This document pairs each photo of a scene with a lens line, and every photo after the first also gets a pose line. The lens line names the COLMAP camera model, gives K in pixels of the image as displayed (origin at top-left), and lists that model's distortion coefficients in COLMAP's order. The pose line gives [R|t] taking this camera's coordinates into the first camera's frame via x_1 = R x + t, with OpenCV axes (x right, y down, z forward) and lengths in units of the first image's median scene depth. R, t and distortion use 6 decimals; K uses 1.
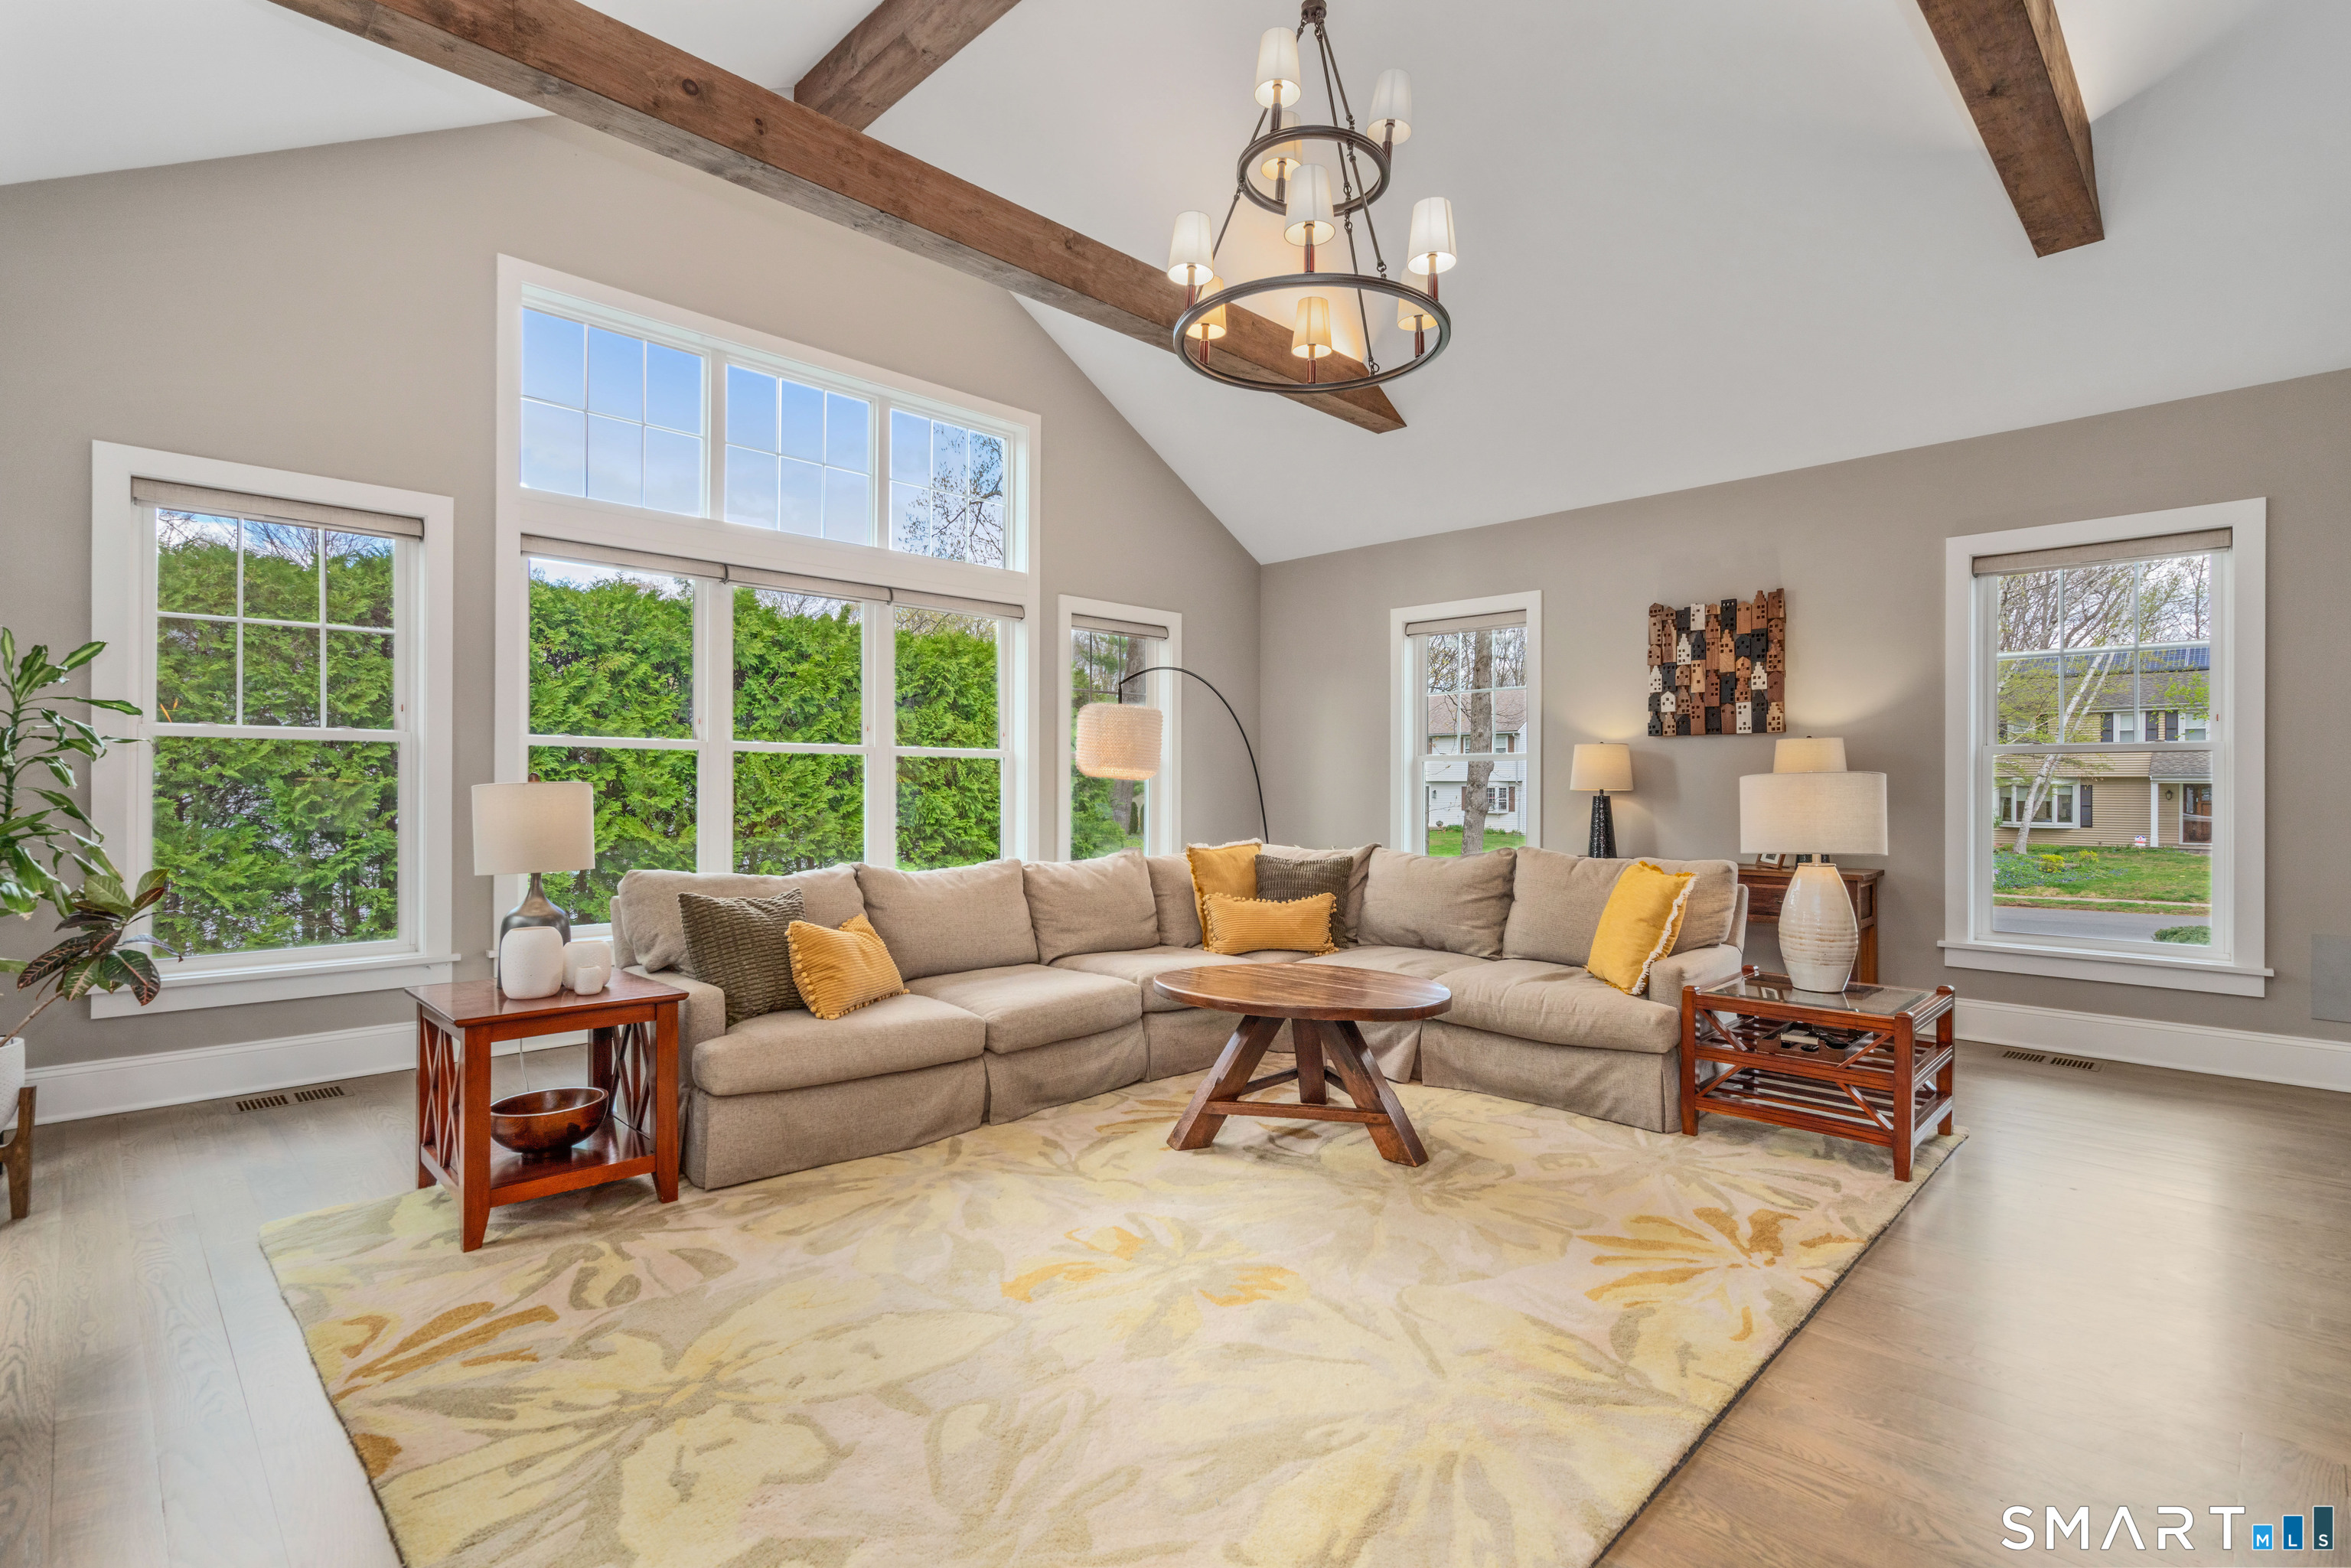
lens RADIAL K [[1129.9, 0, 1185.1], [0, 1129.9, 786.0], [0, 0, 1]] dist [-0.000233, 0.000000]
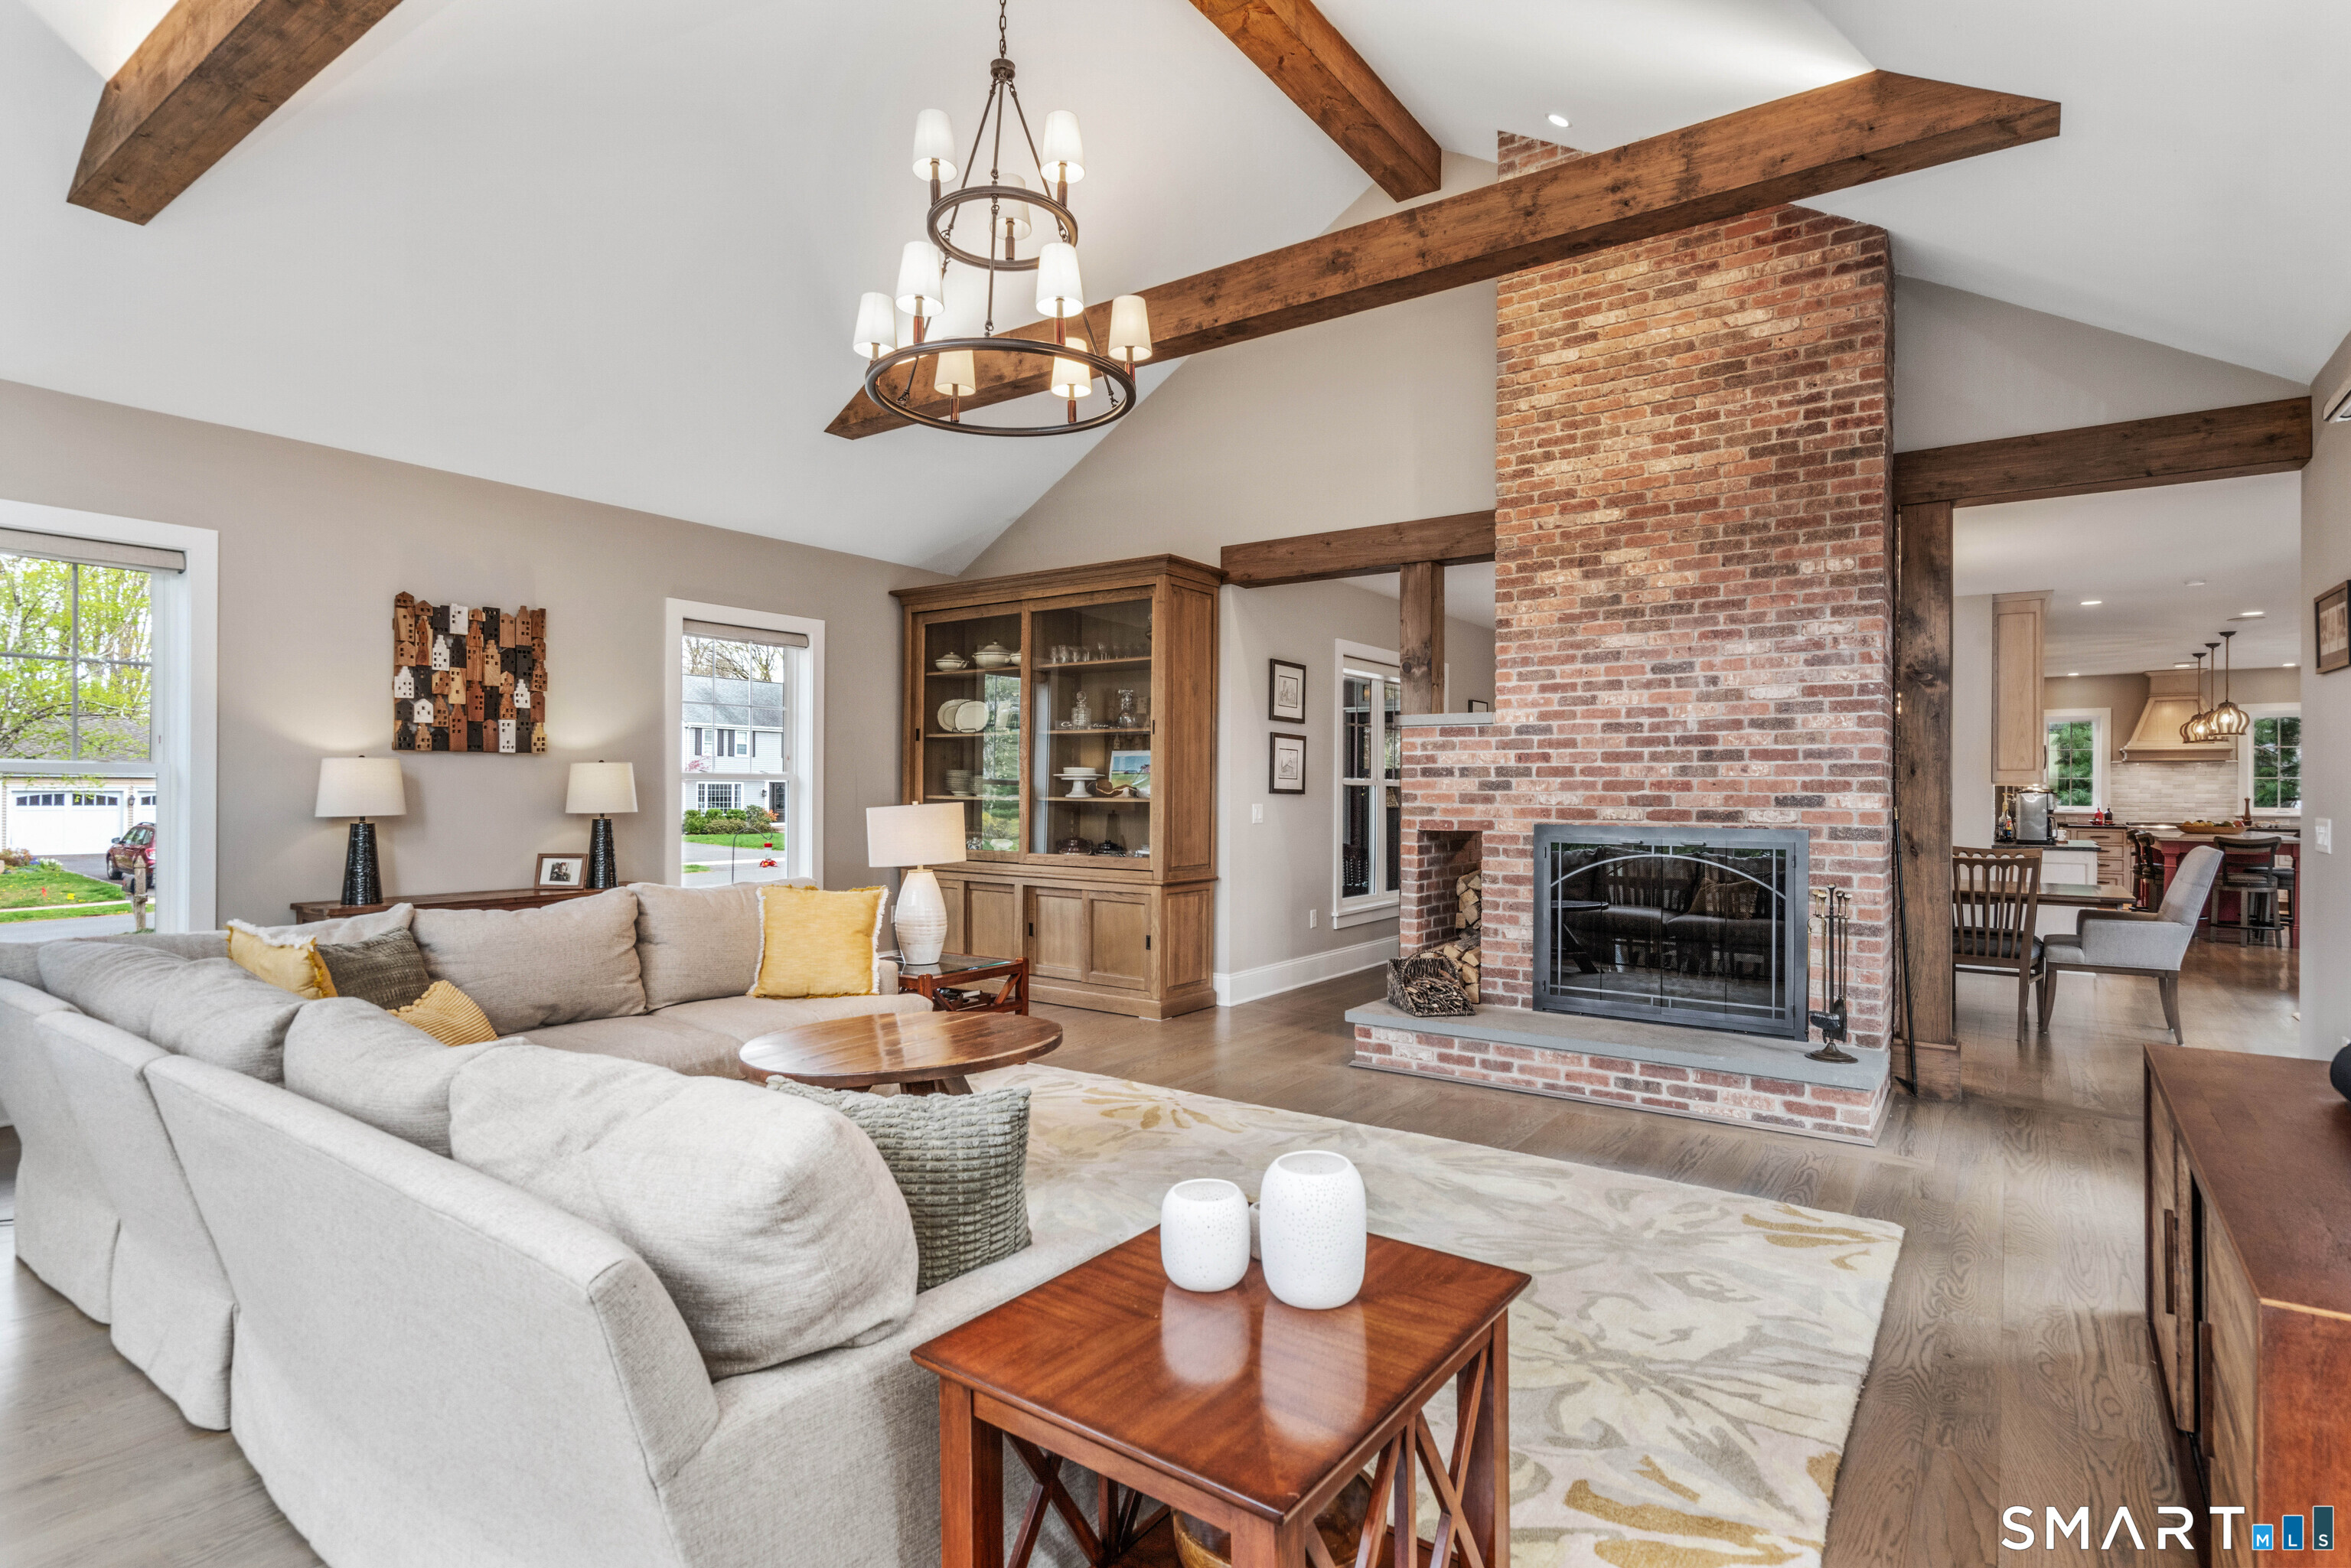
lens RADIAL K [[1182.4, 0, 1191.7], [0, 1182.4, 784.8], [0, 0, 1]] dist [-0.001681, 0.000043]
pose [[-0.182437, -0.001148, 0.983217, -0.588538], [-0.006206, 0.999981, 0.000016, -0.023244], [-0.983198, -0.006099, -0.182441, 0.619371]]
